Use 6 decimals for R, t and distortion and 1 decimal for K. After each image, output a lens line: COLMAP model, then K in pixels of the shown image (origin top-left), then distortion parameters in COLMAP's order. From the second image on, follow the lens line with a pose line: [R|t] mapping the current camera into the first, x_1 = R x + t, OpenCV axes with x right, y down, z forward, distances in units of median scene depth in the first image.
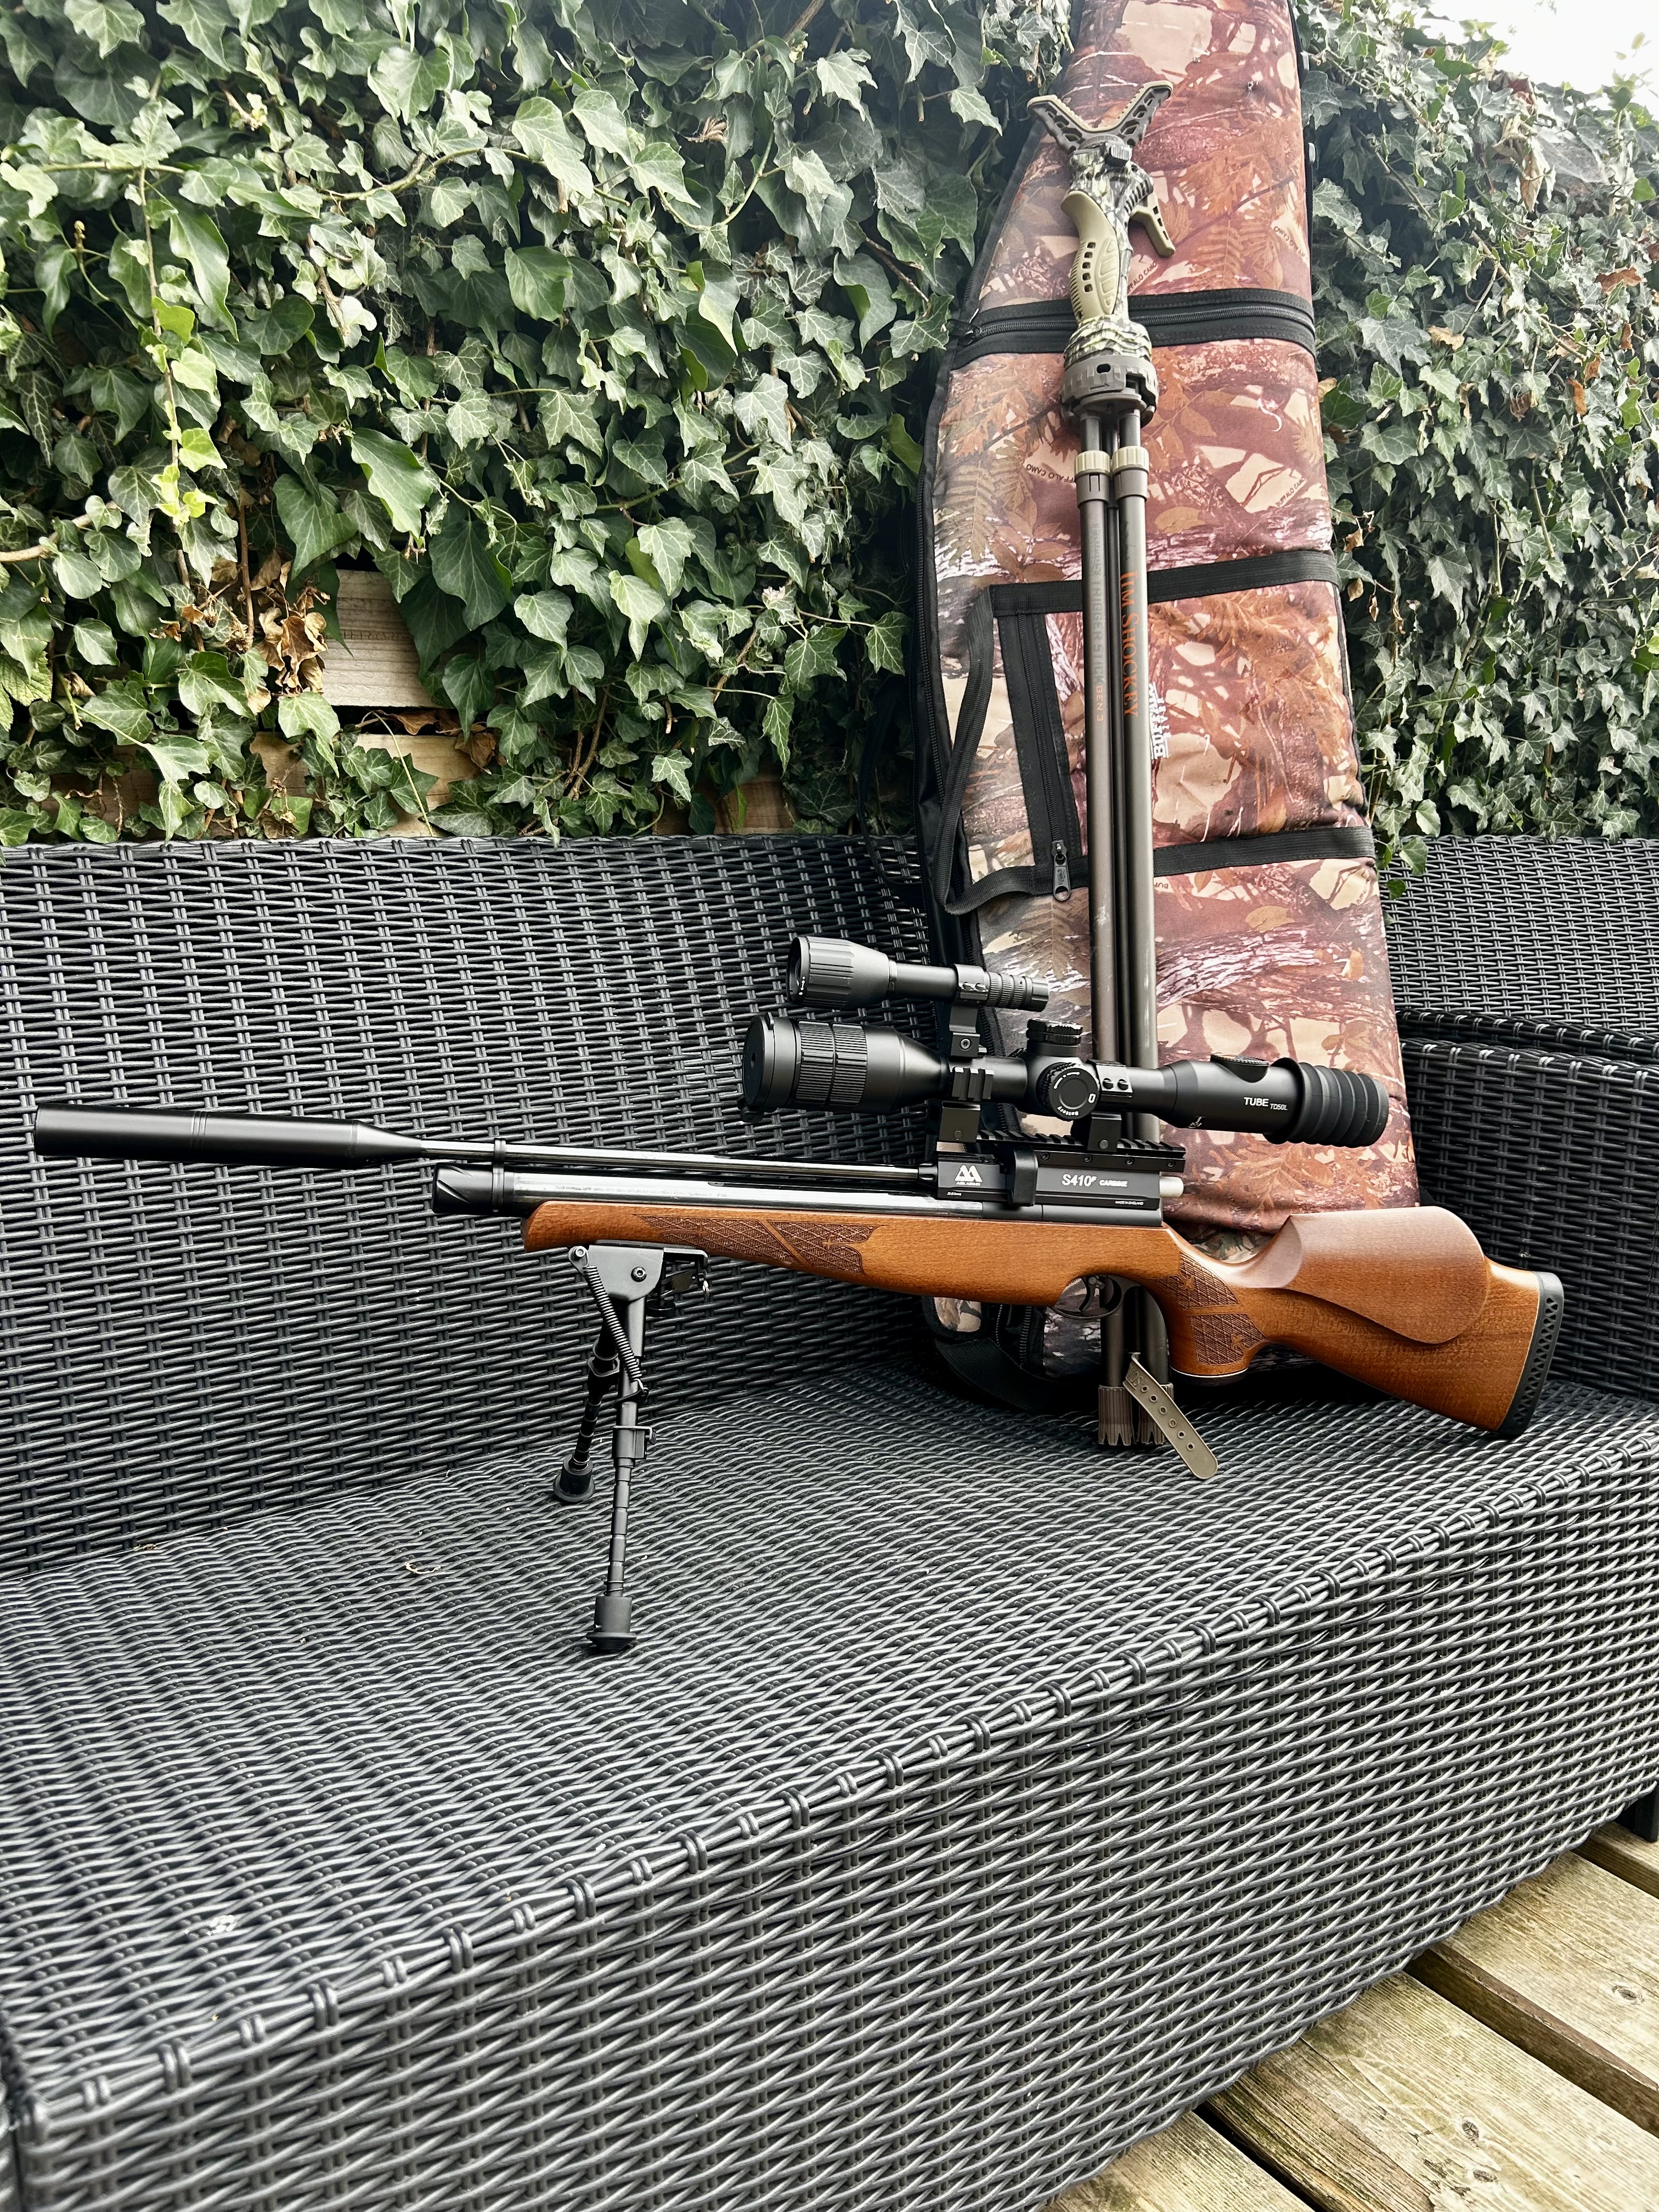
lens RADIAL K [[1703.1, 0, 826.7], [0, 1703.1, 1110.9], [0, 0, 1]] dist [0.035442, -0.045470]
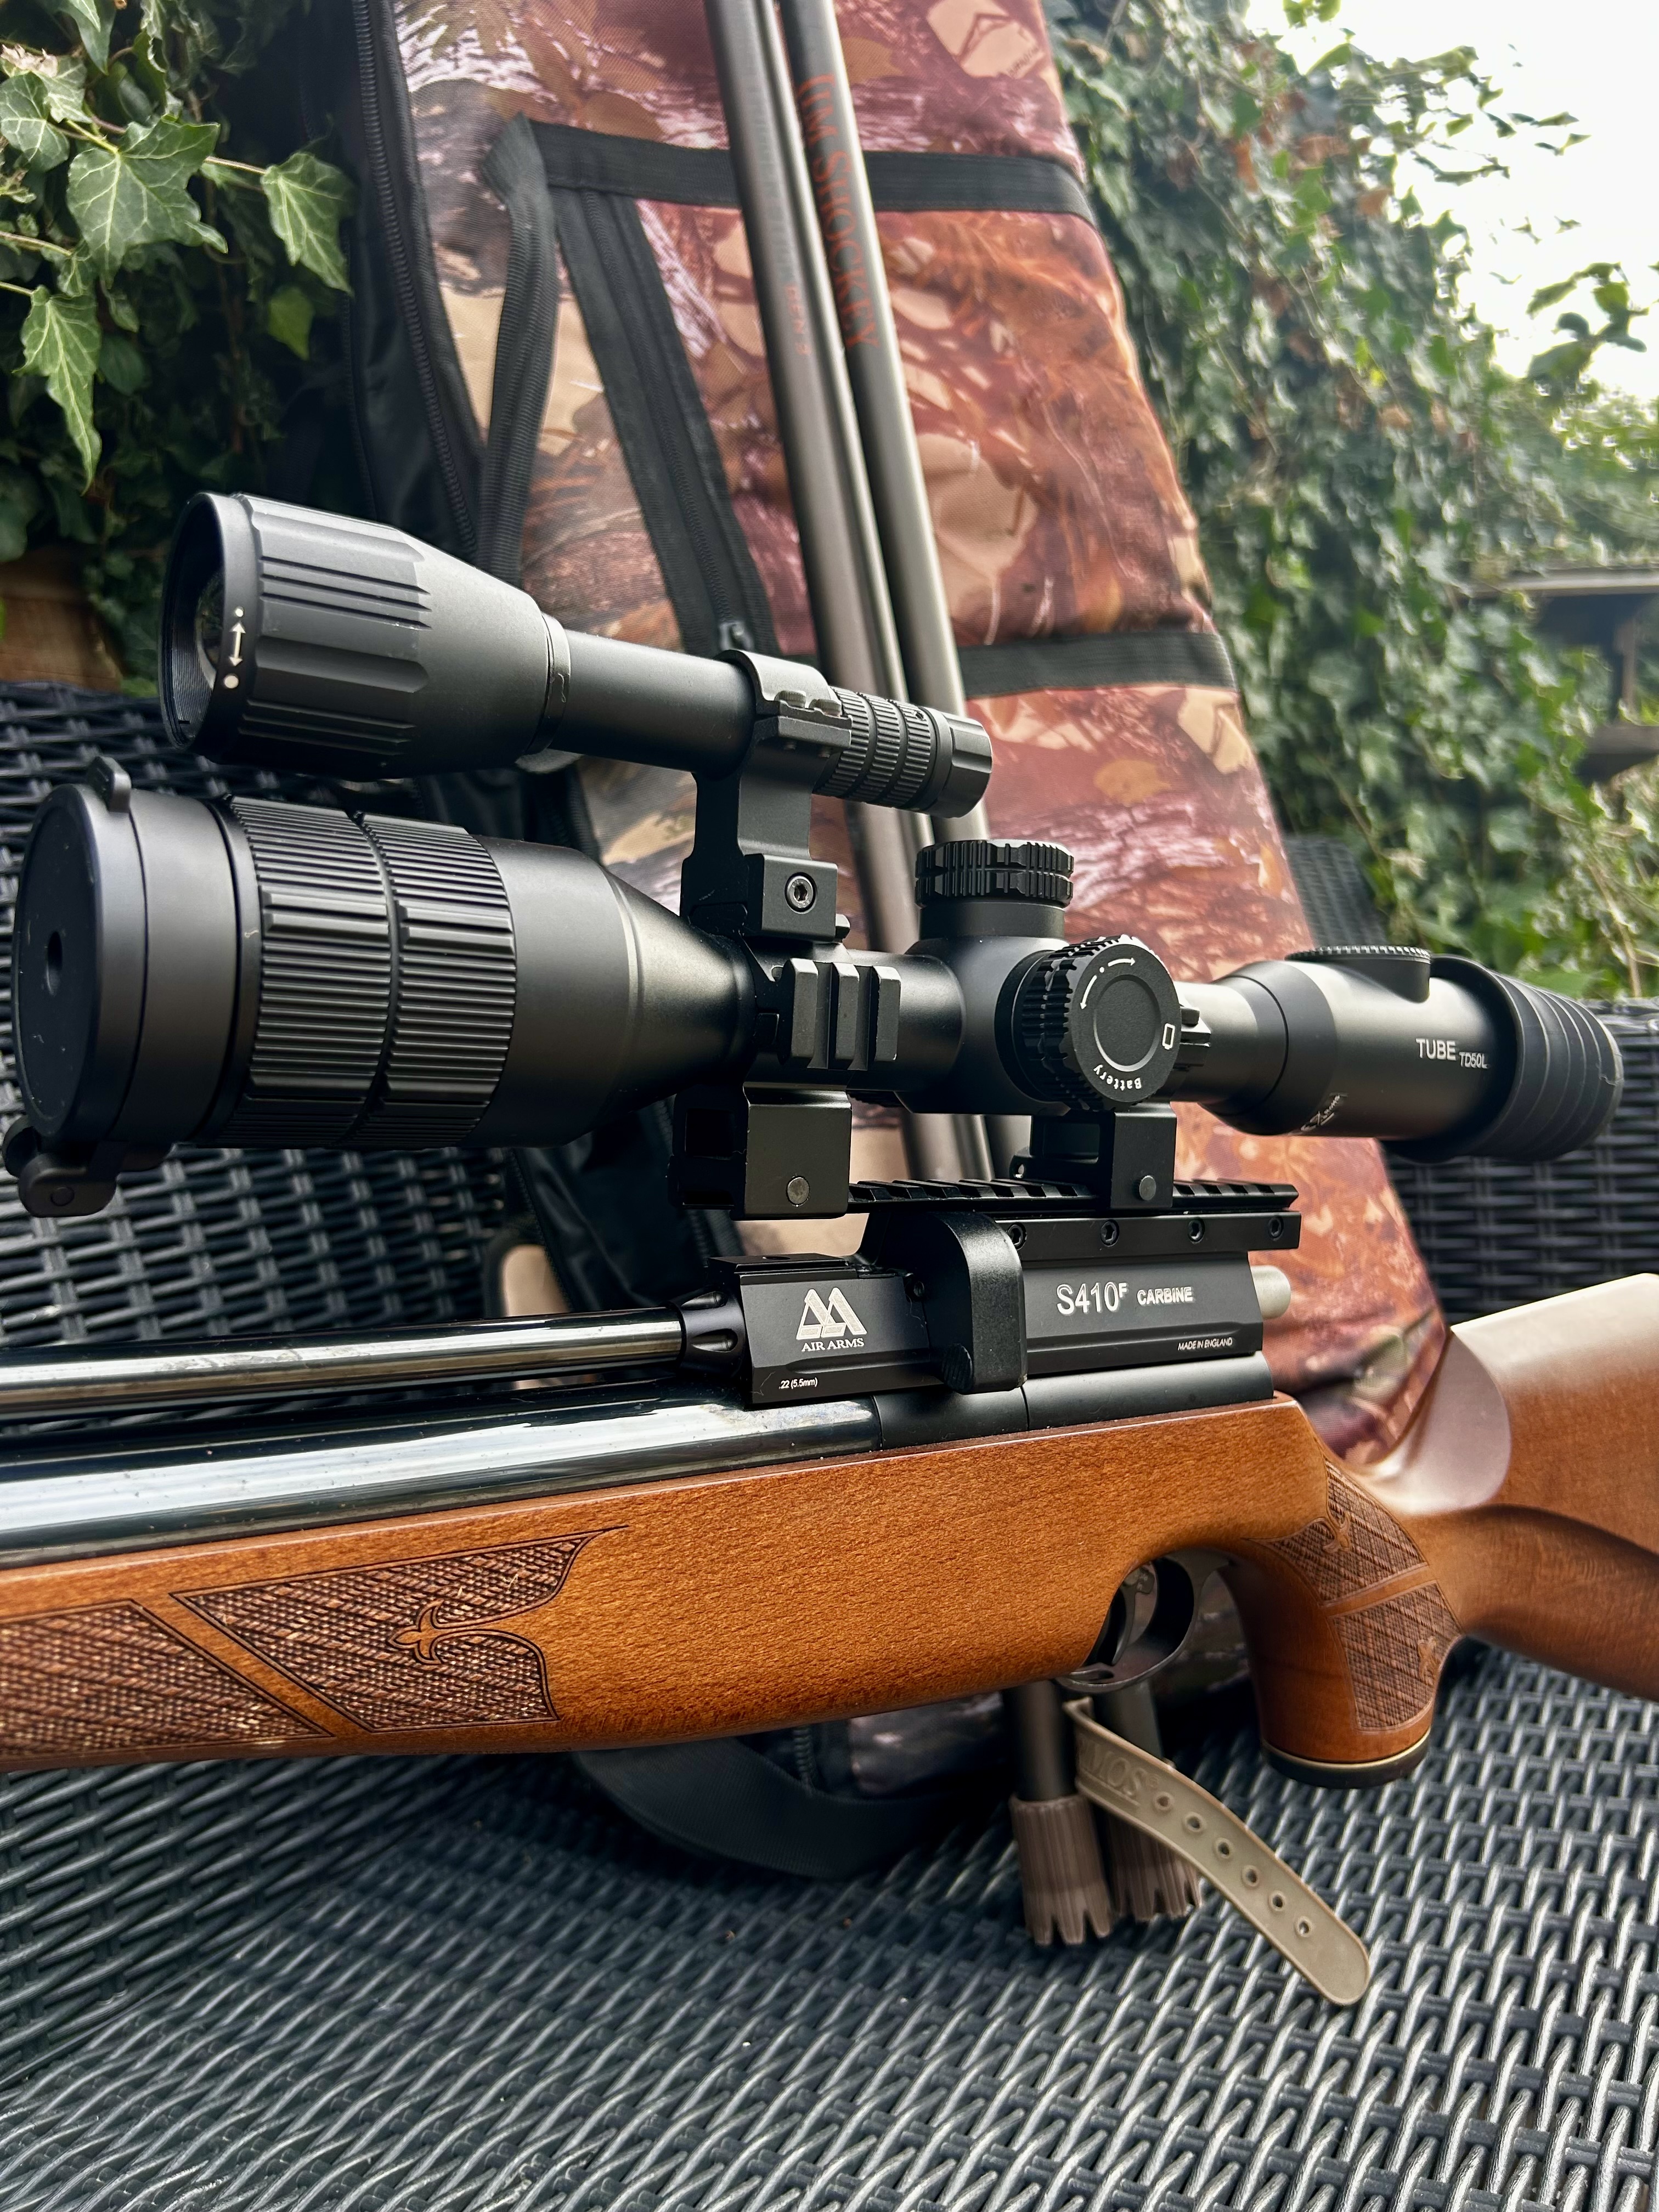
lens RADIAL K [[1703.1, 0, 825.7], [0, 1703.1, 1115.2], [0, 0, 1]] dist [0.035442, -0.045470]
pose [[0.926953, -0.086401, 0.365094, -0.026150], [0.131665, 0.986144, -0.100913, 0.028754], [-0.351316, 0.141612, 0.925485, 0.600175]]
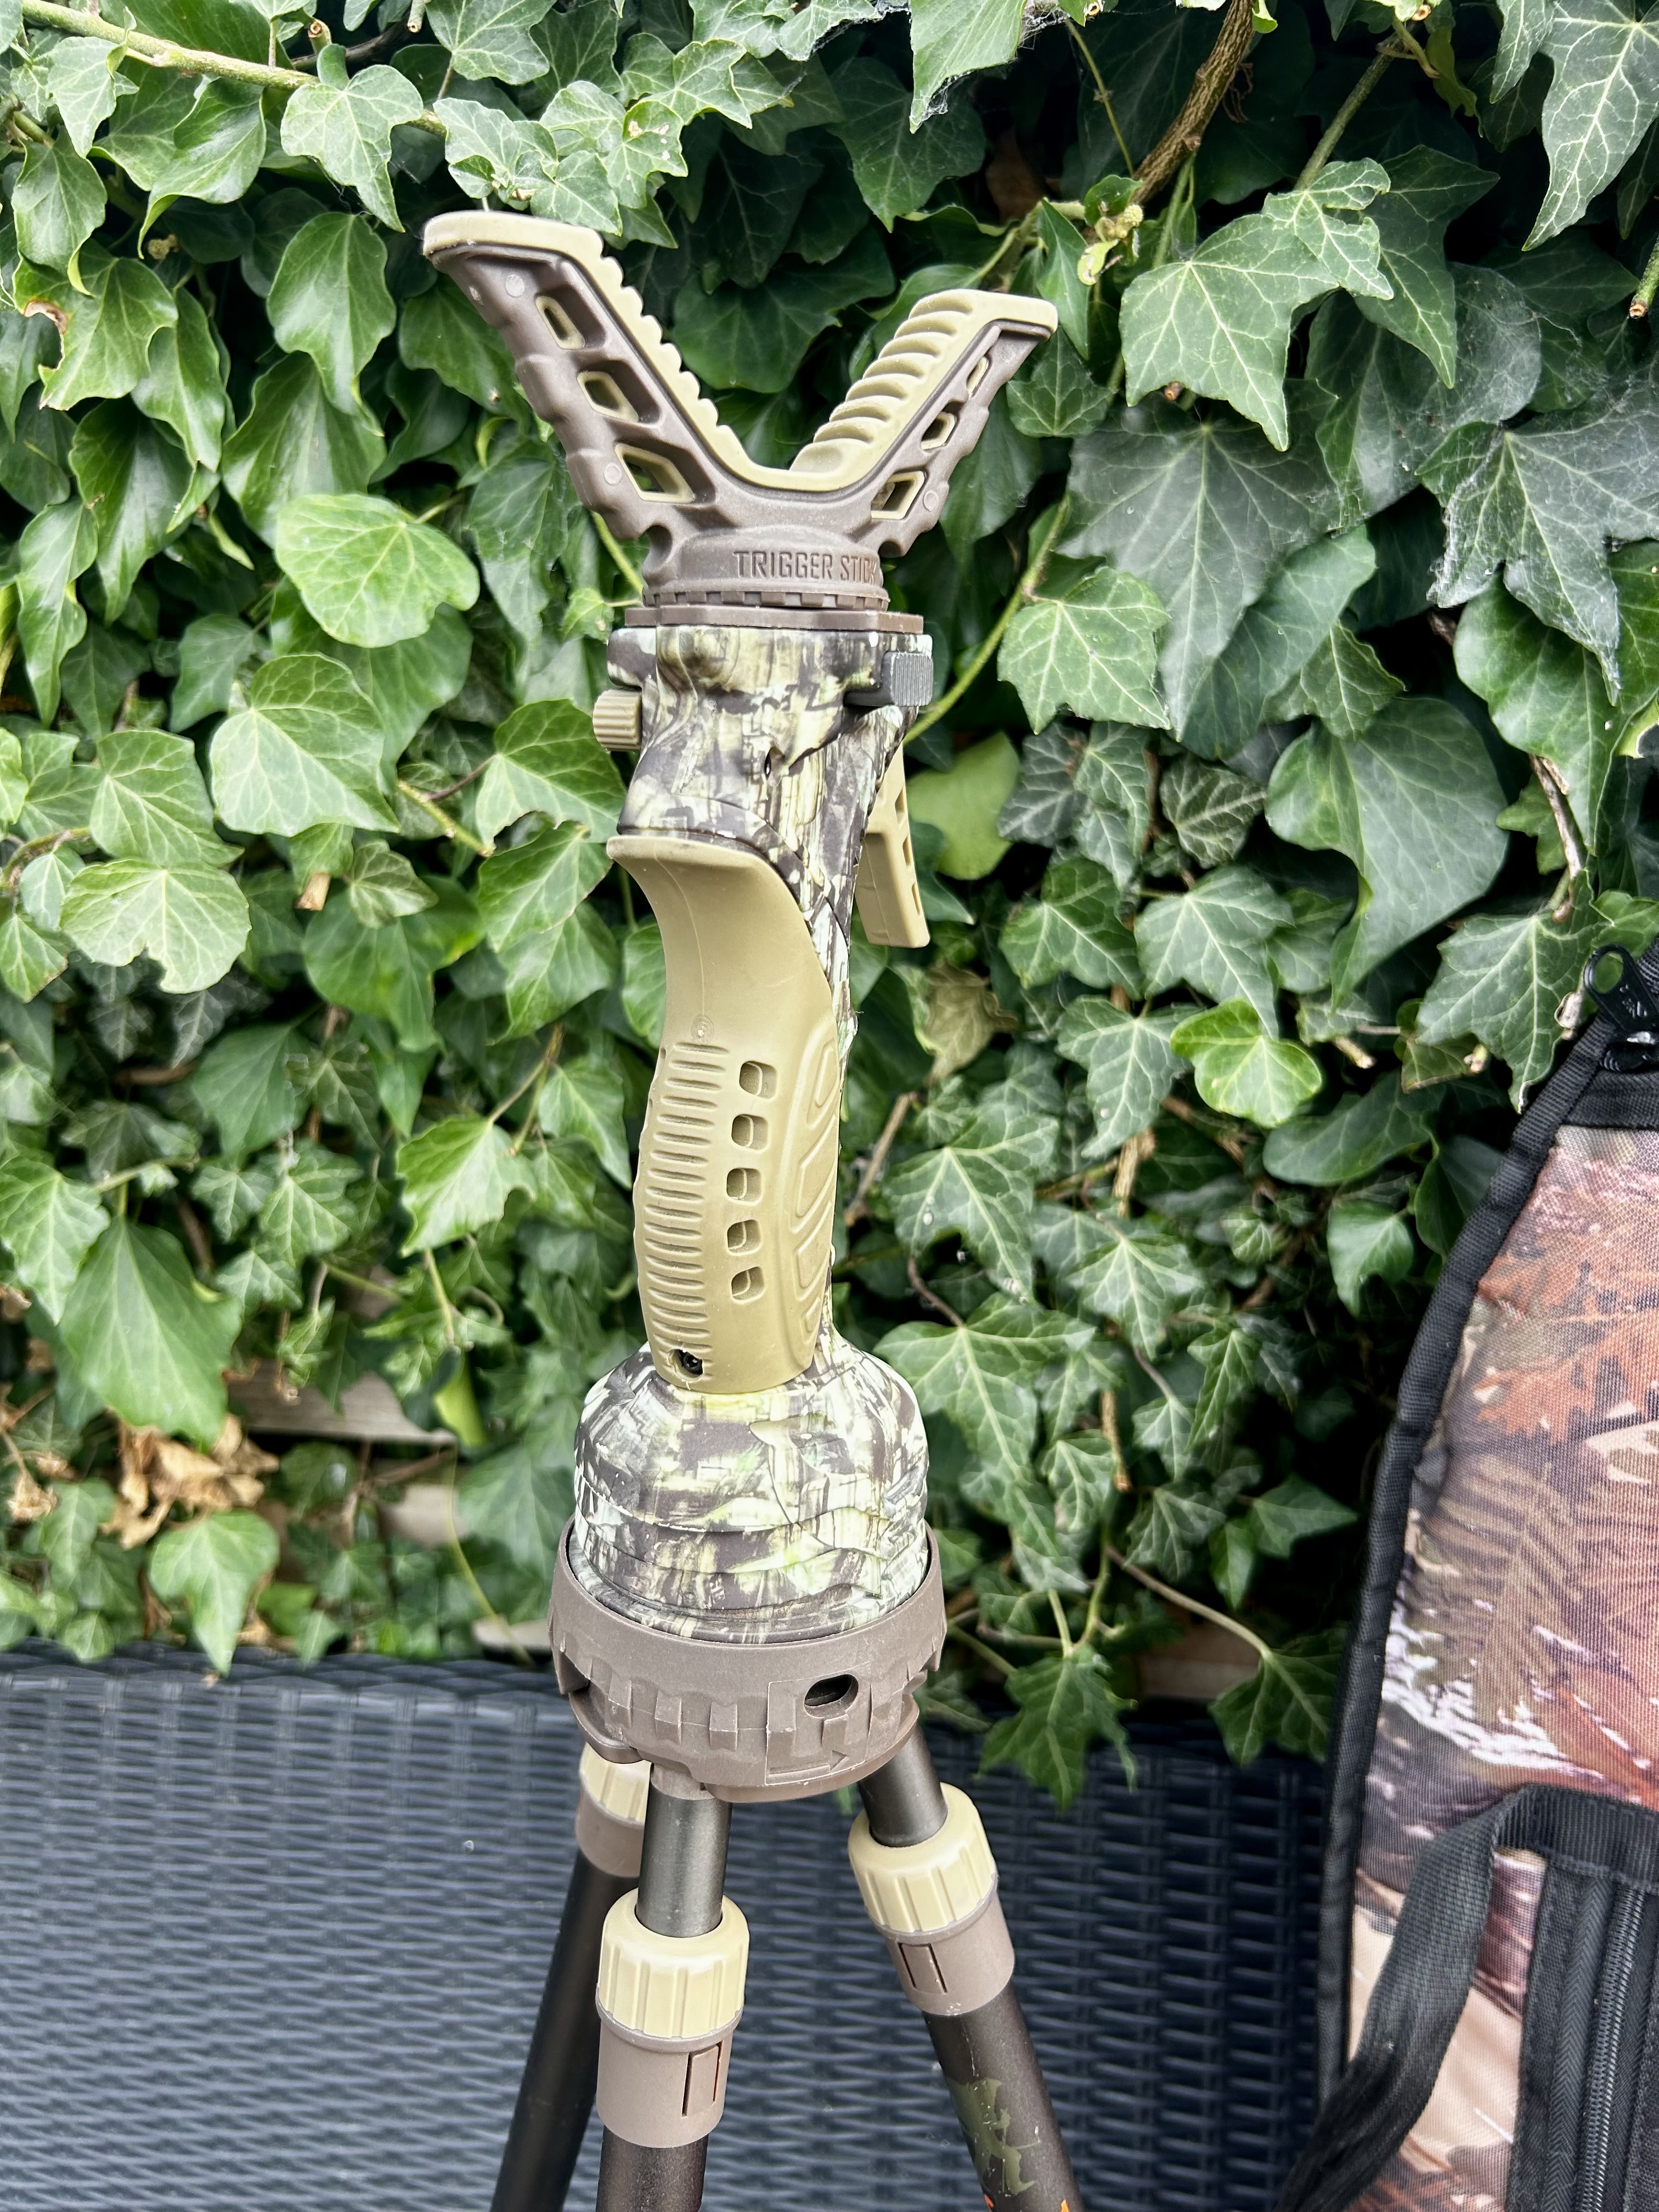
lens RADIAL K [[1703.1, 0, 830.0], [0, 1703.1, 1123.9], [0, 0, 1]] dist [0.035442, -0.045470]
pose [[0.724824, 0.260862, -0.637637, 0.187038], [-0.124732, 0.959936, 0.250929, -0.527223], [0.677549, -0.102346, 0.728322, 0.712219]]
